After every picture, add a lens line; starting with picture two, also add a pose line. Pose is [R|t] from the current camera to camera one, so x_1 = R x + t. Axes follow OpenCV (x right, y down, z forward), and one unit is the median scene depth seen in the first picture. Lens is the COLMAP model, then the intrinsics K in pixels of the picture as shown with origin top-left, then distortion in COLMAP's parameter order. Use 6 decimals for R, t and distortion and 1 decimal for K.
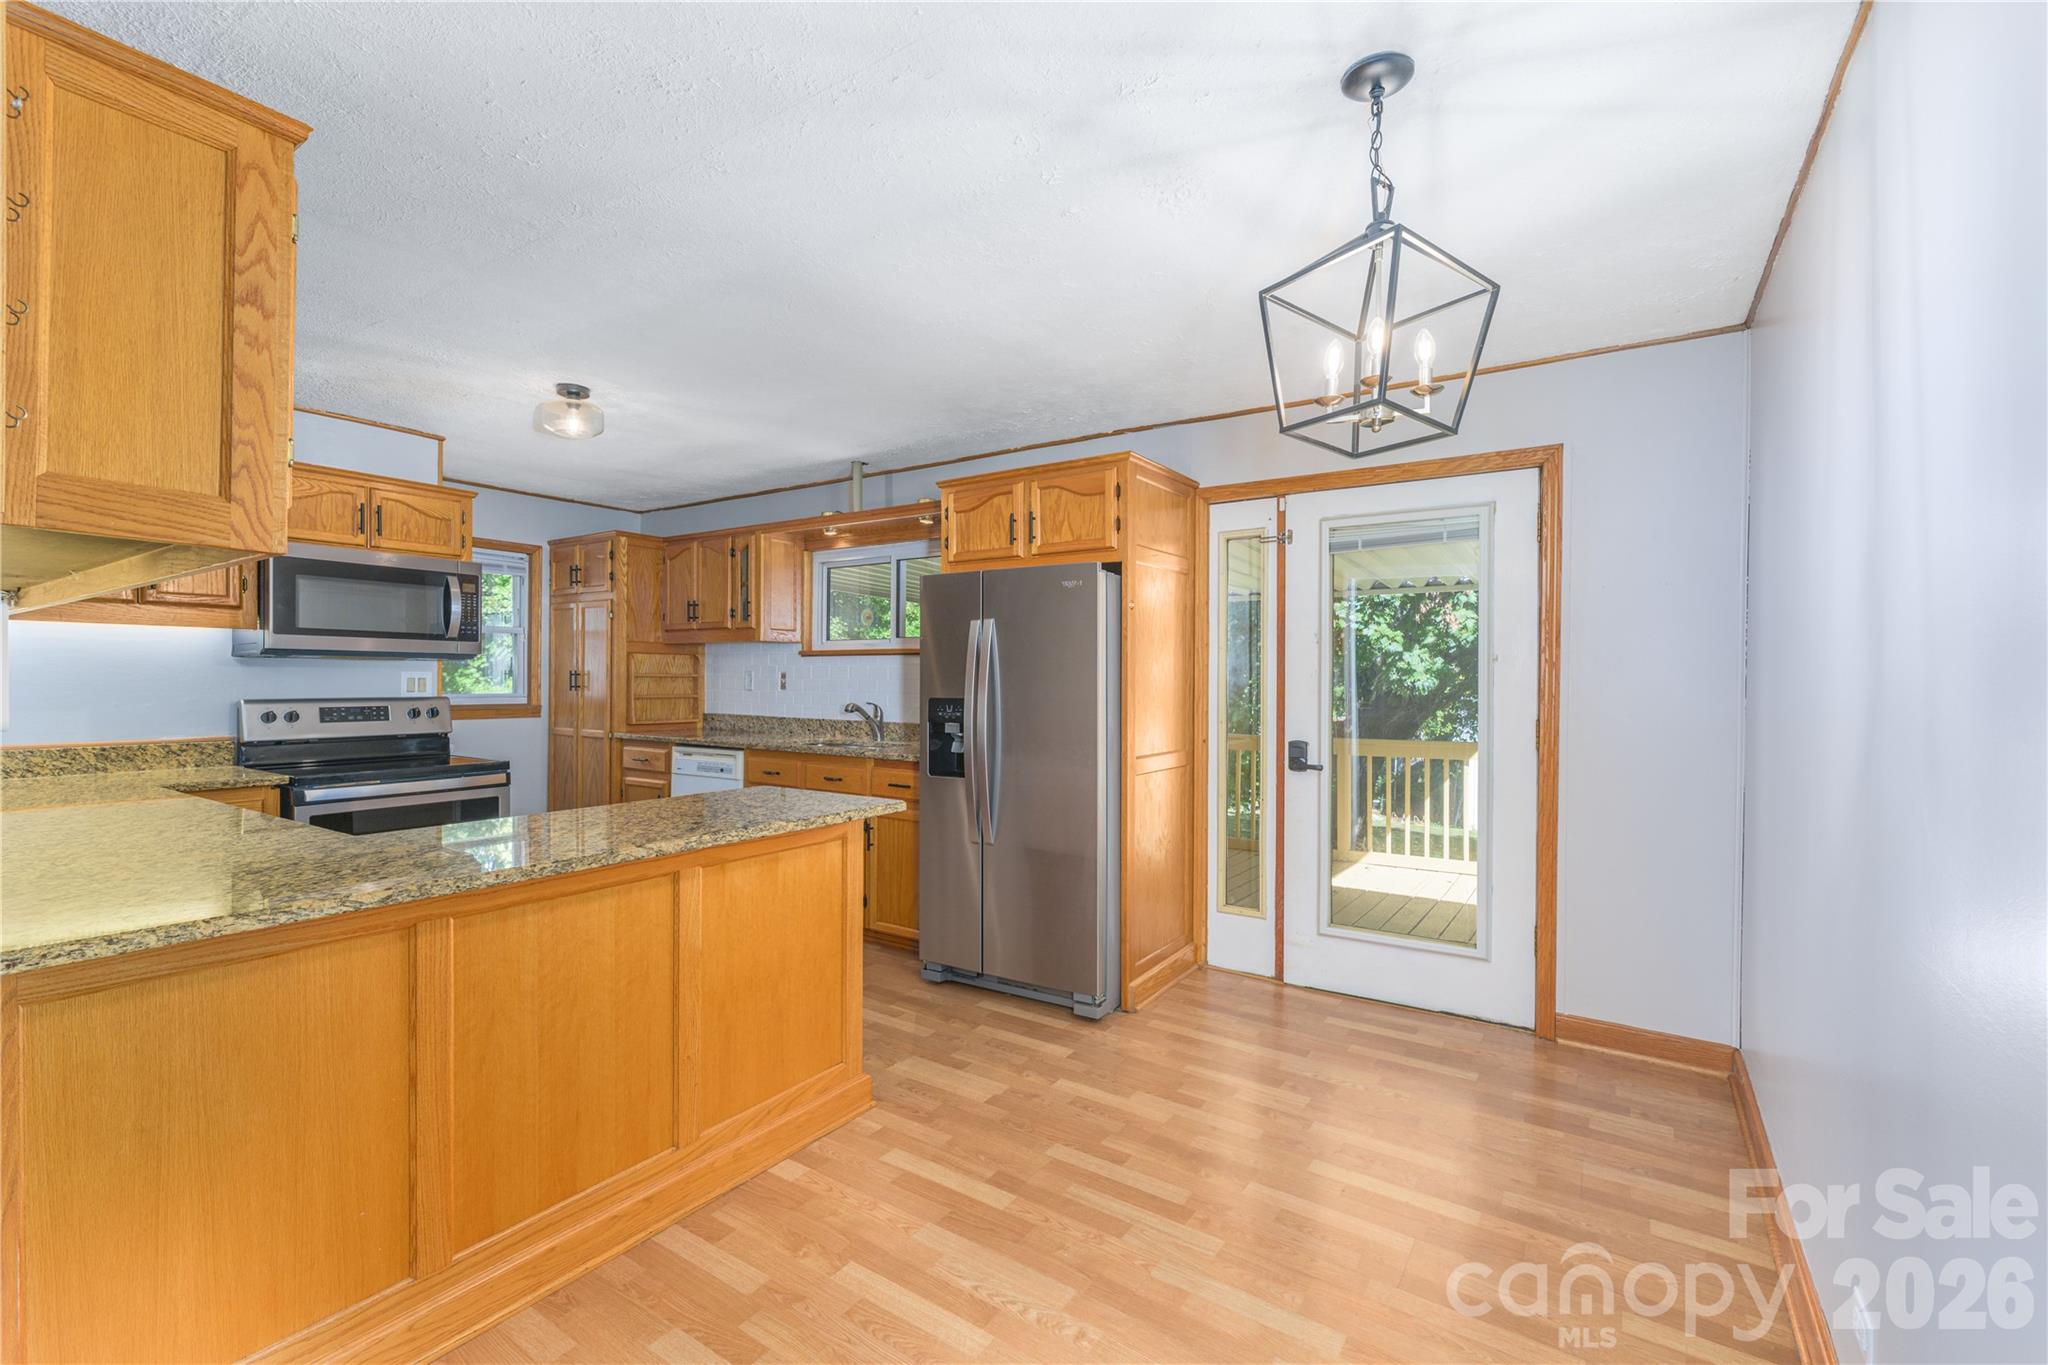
lens RADIAL K [[854.5, 0, 1026.1], [0, 854.5, 683.6], [0, 0, 1]] dist [-0.002952, -0.000385]
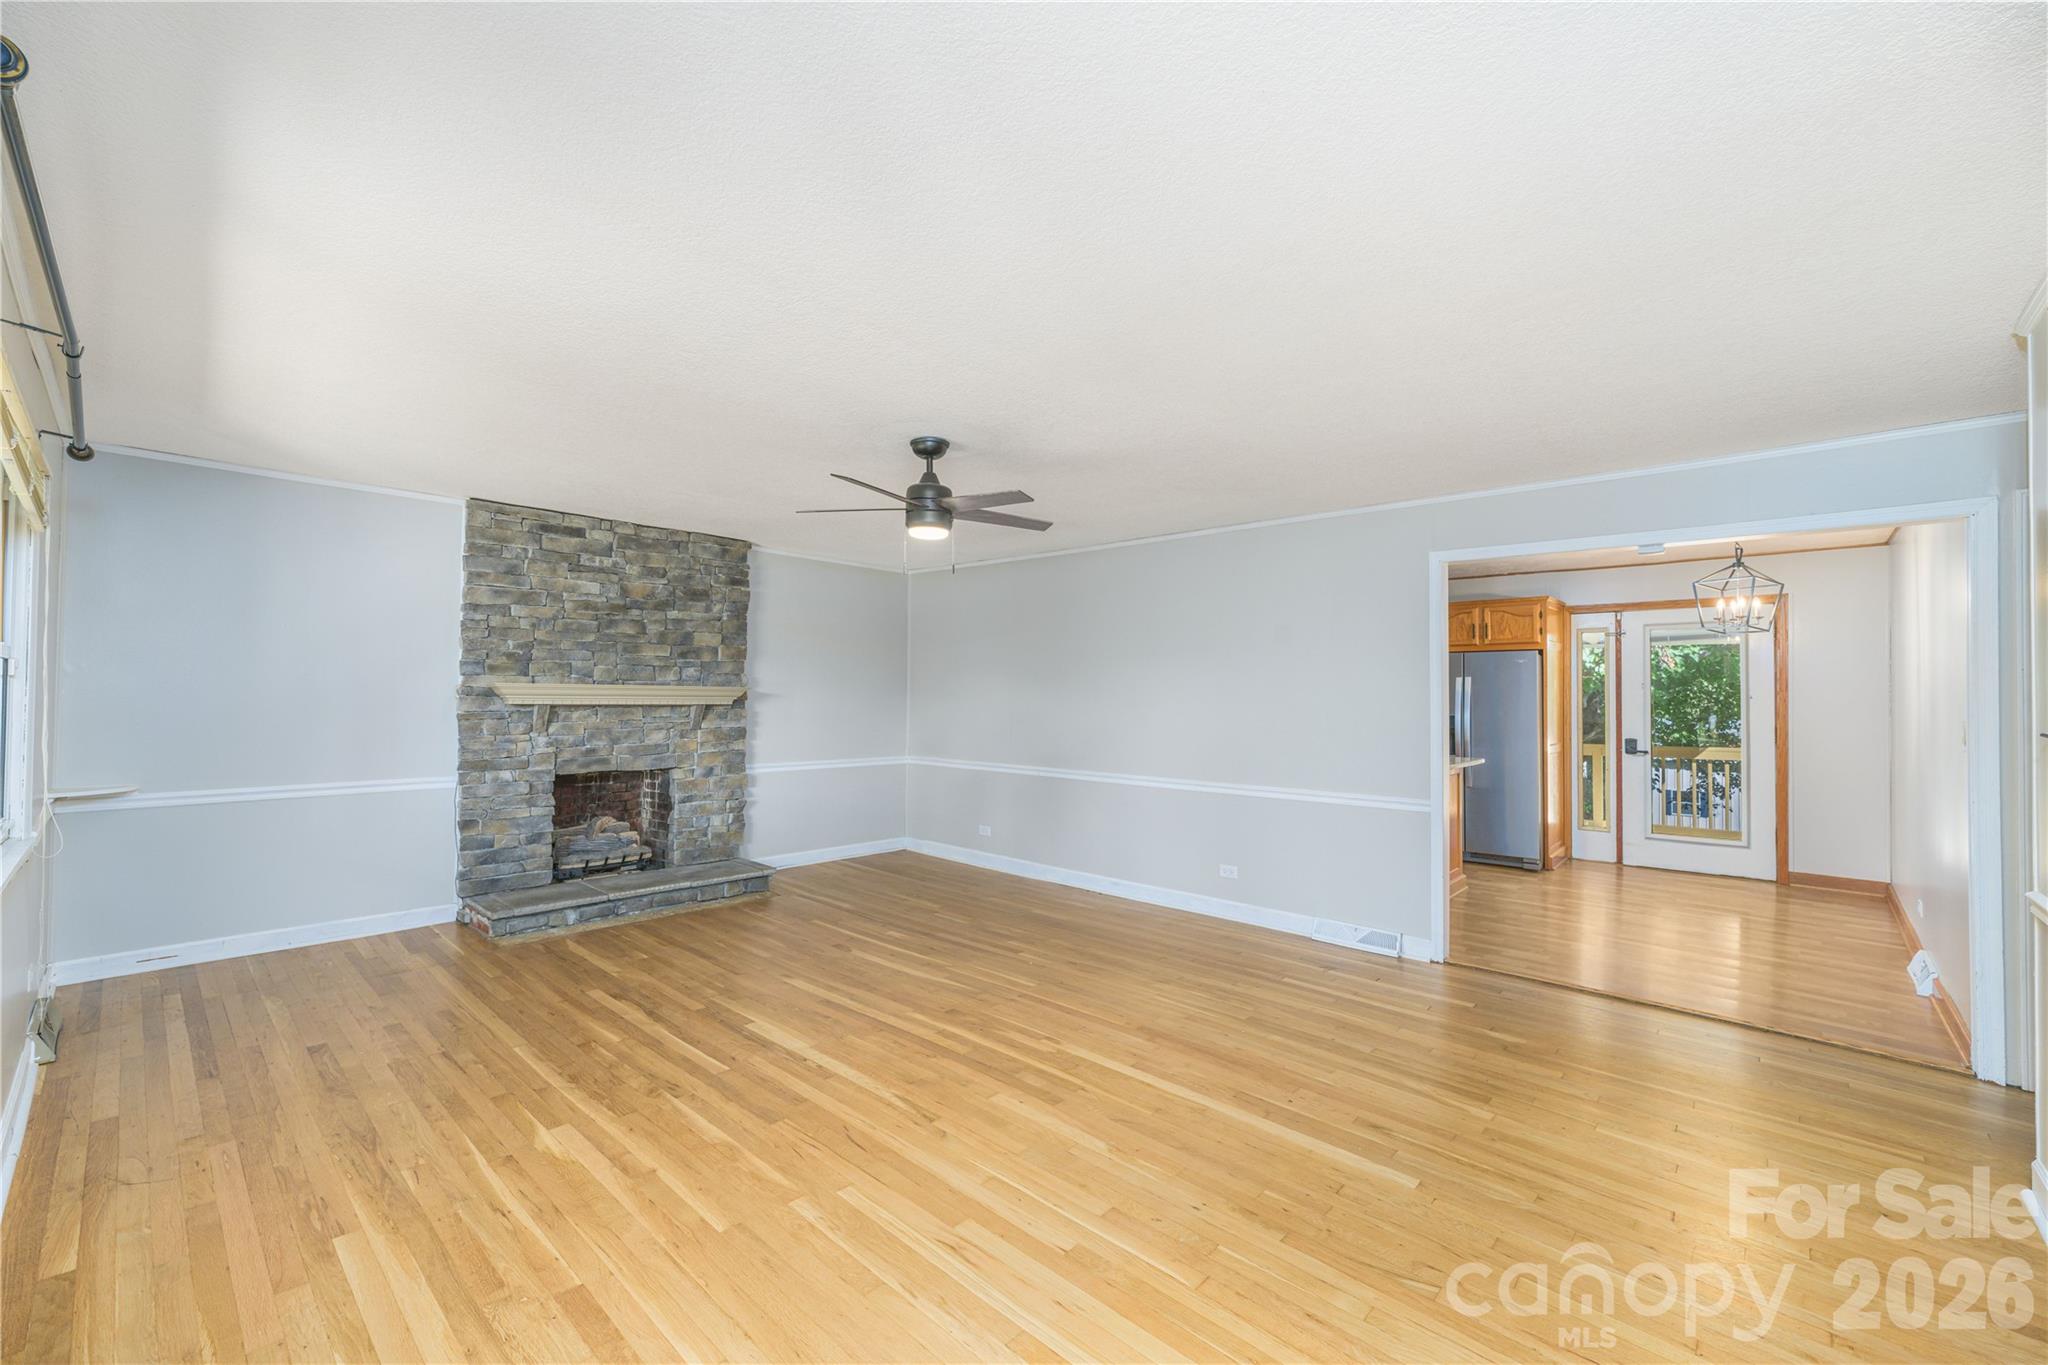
lens RADIAL K [[825.0, 0, 1015.7], [0, 825.0, 681.8], [0, 0, 1]] dist [-0.001440, 0.000398]
pose [[0.987742, -0.000522, -0.156095, -0.693522], [-0.003318, 0.999698, -0.024342, -0.010288], [0.156061, 0.024561, 0.987442, -0.962948]]
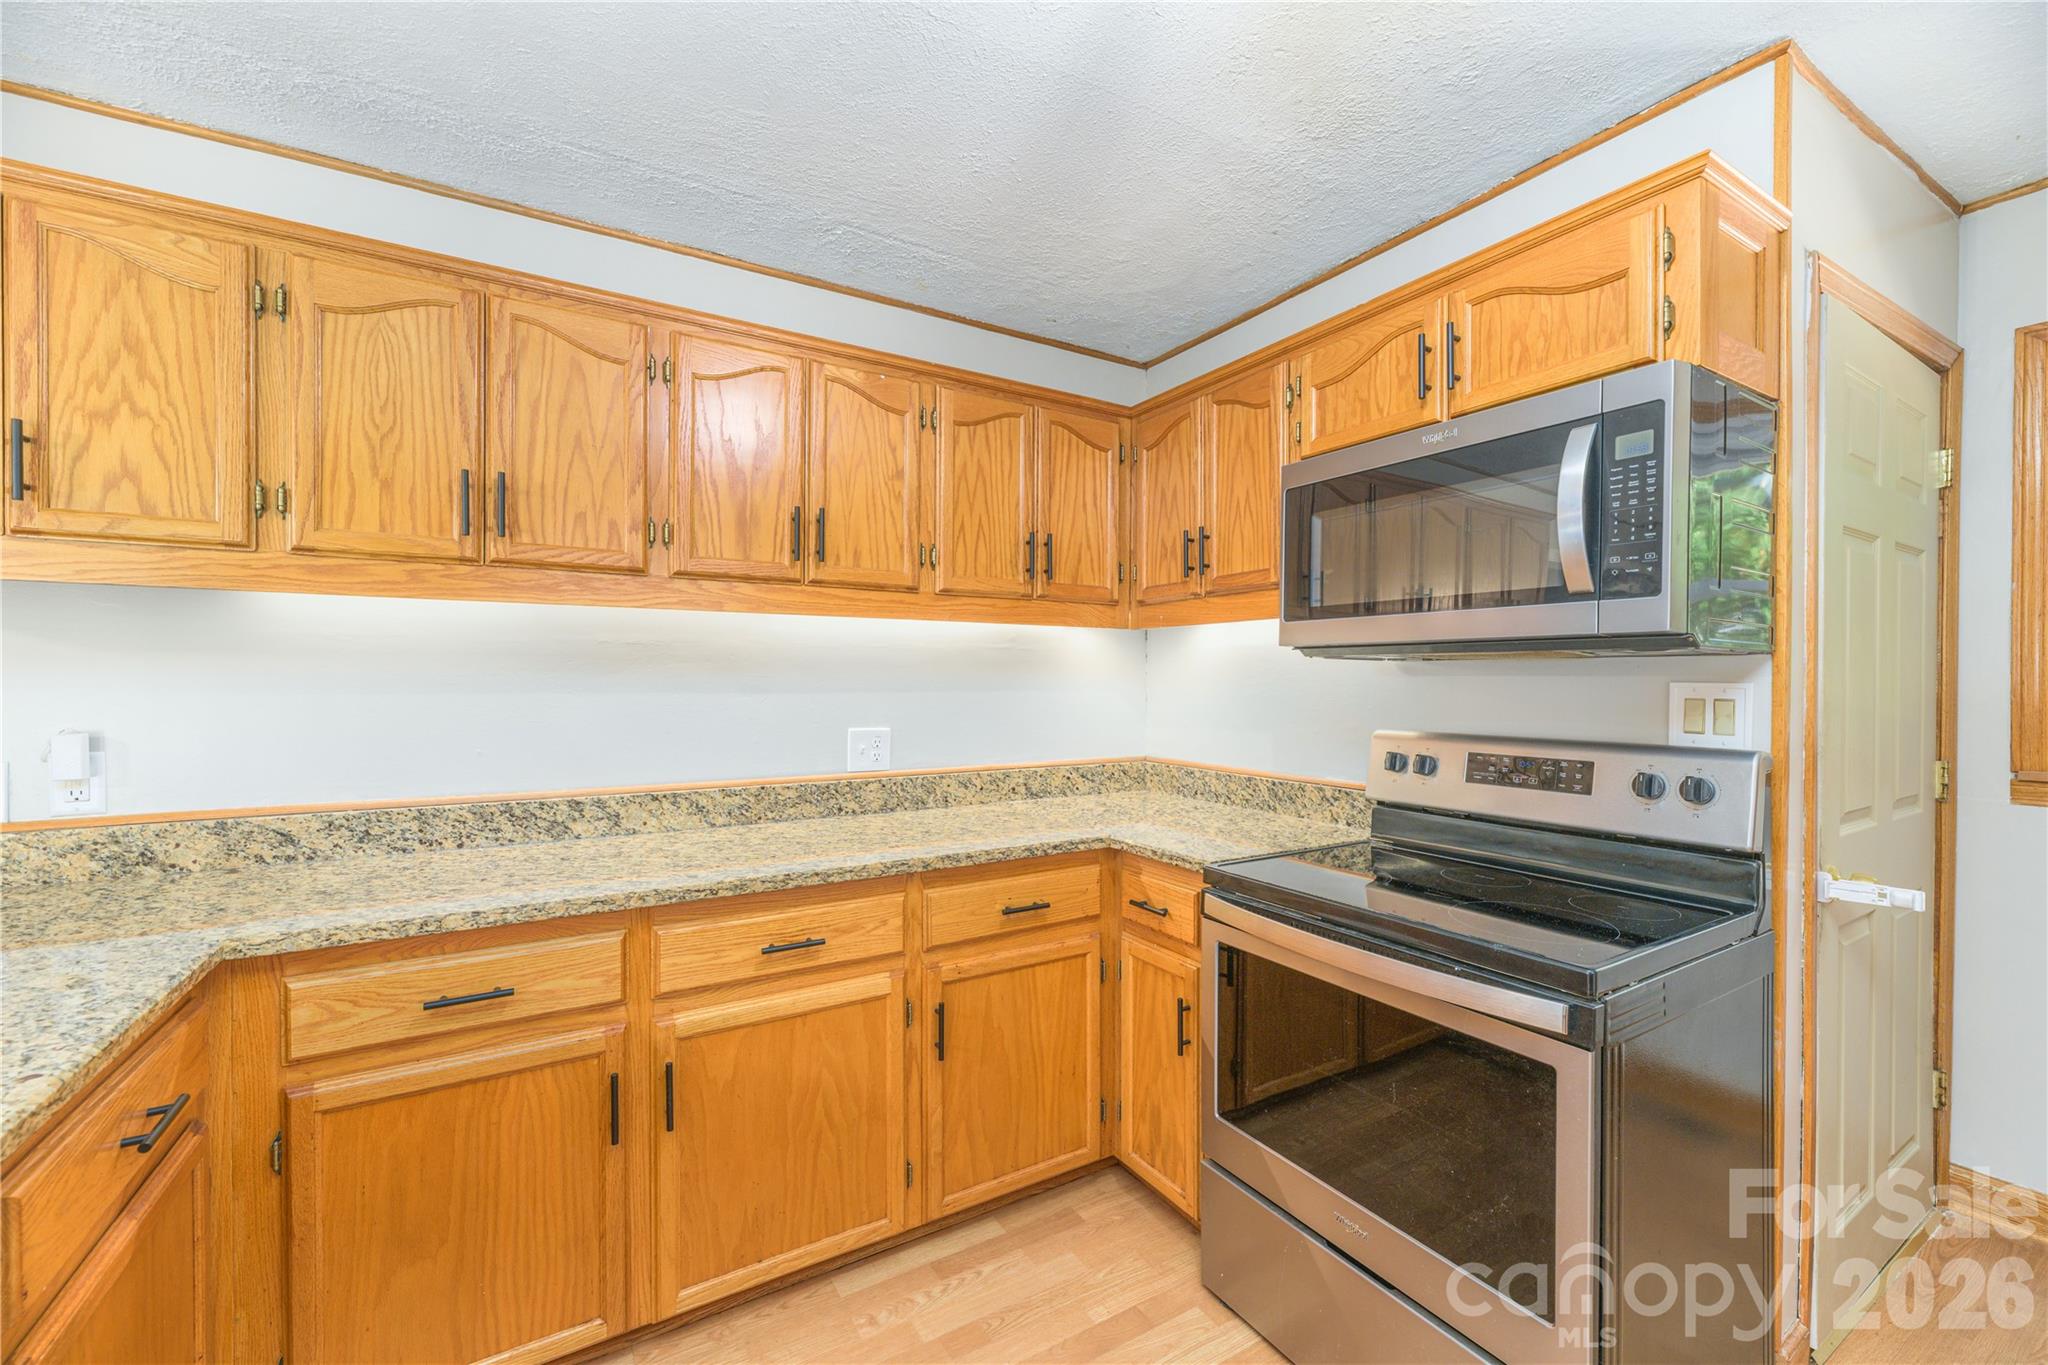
lens RADIAL K [[825.0, 0, 1036.5], [0, 825.0, 689.8], [0, 0, 1]] dist [-0.001440, 0.000398]
pose [[-0.422737, 0.004638, -0.906241, -0.237540], [-0.008218, 0.999926, 0.008951, -0.012140], [0.906215, 0.011232, -0.422668, 0.900248]]
